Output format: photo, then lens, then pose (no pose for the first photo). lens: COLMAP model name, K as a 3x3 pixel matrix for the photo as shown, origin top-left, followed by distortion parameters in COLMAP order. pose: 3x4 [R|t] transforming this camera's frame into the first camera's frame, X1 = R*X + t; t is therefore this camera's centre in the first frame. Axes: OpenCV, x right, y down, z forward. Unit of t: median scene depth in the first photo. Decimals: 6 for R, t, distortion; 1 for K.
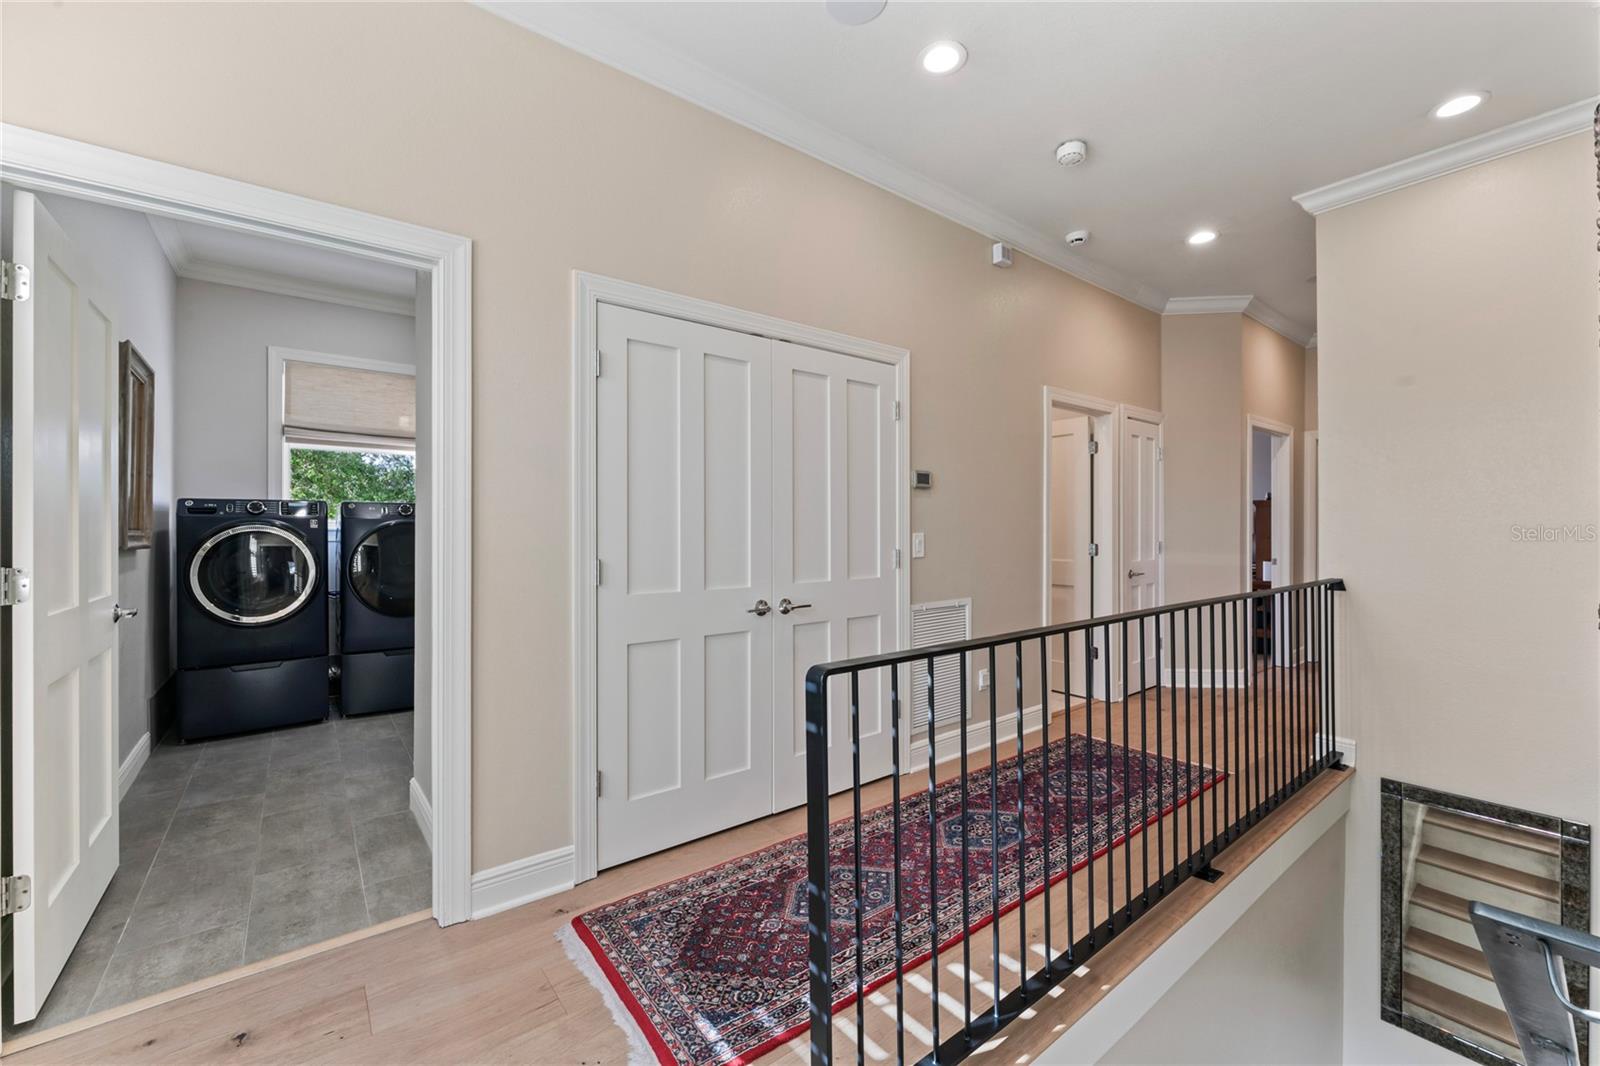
lens RADIAL K [[649.2, 0, 792.2], [0, 649.2, 526.1], [0, 0, 1]] dist [-0.003391, -0.000250]
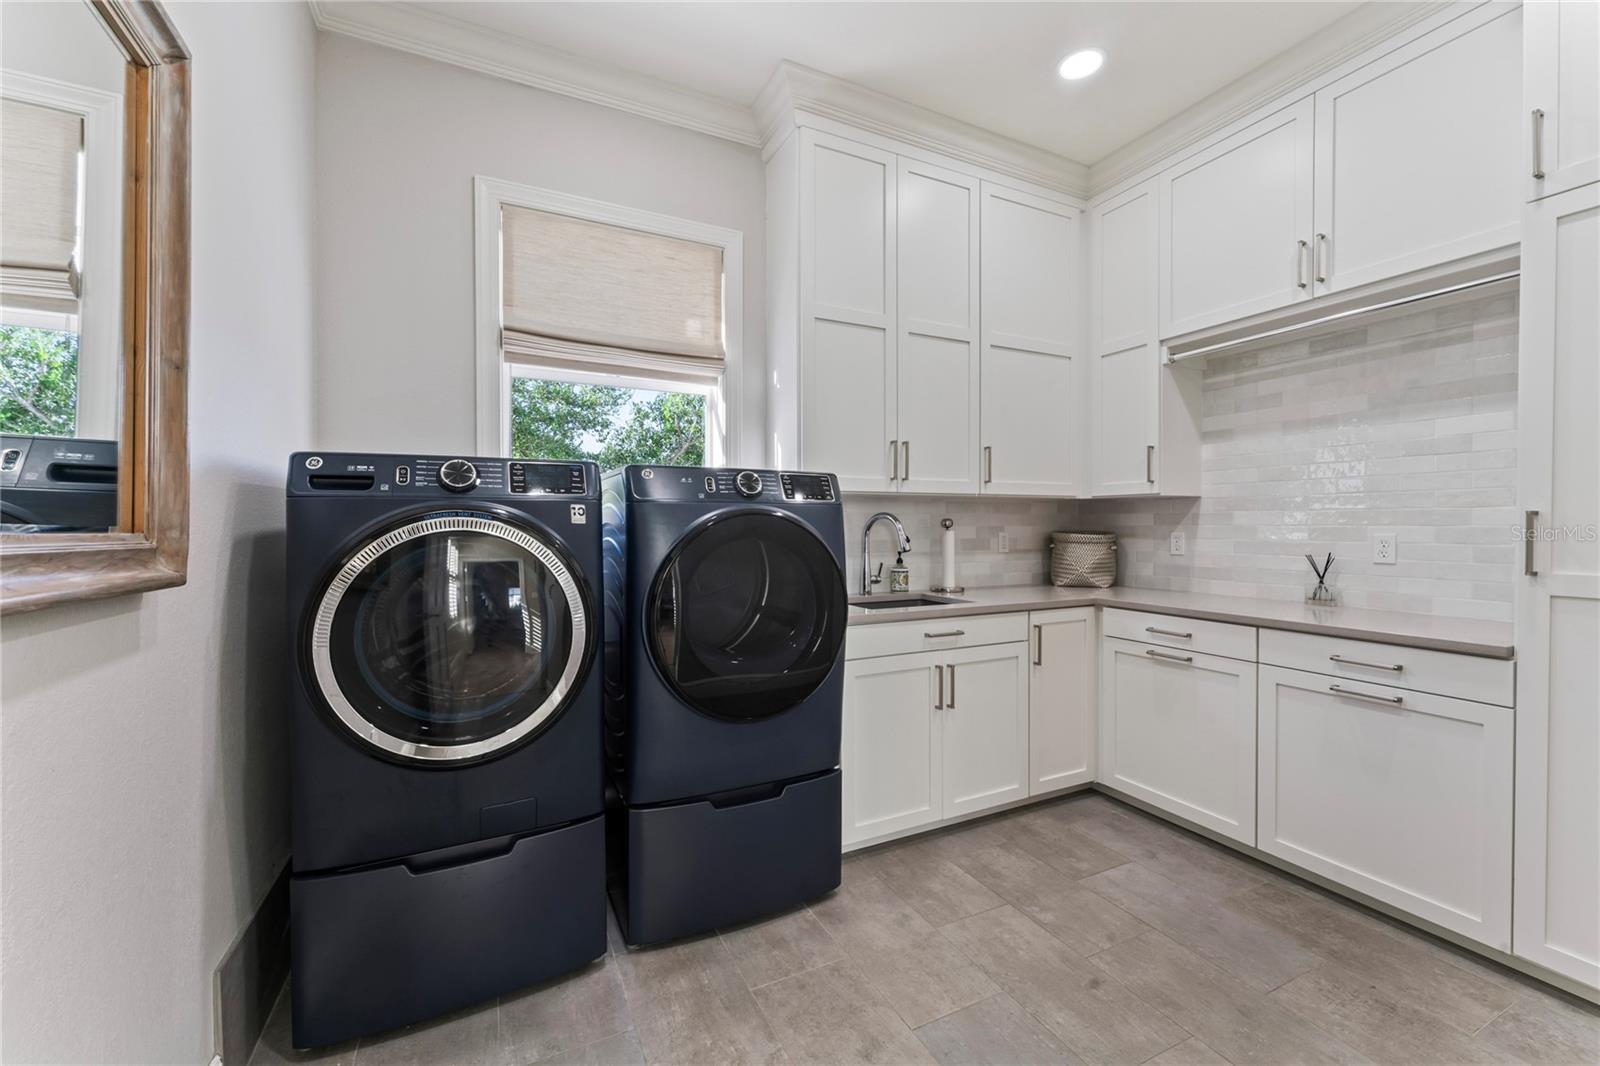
lens RADIAL K [[639.5, 0, 796.9], [0, 639.5, 523.9], [0, 0, 1]] dist [0.000809, -0.000269]
pose [[0.980975, -0.001963, -0.194123, -0.505157], [0.003267, 0.999974, 0.006396, 0.001112], [0.194105, -0.006908, 0.980956, 0.602618]]
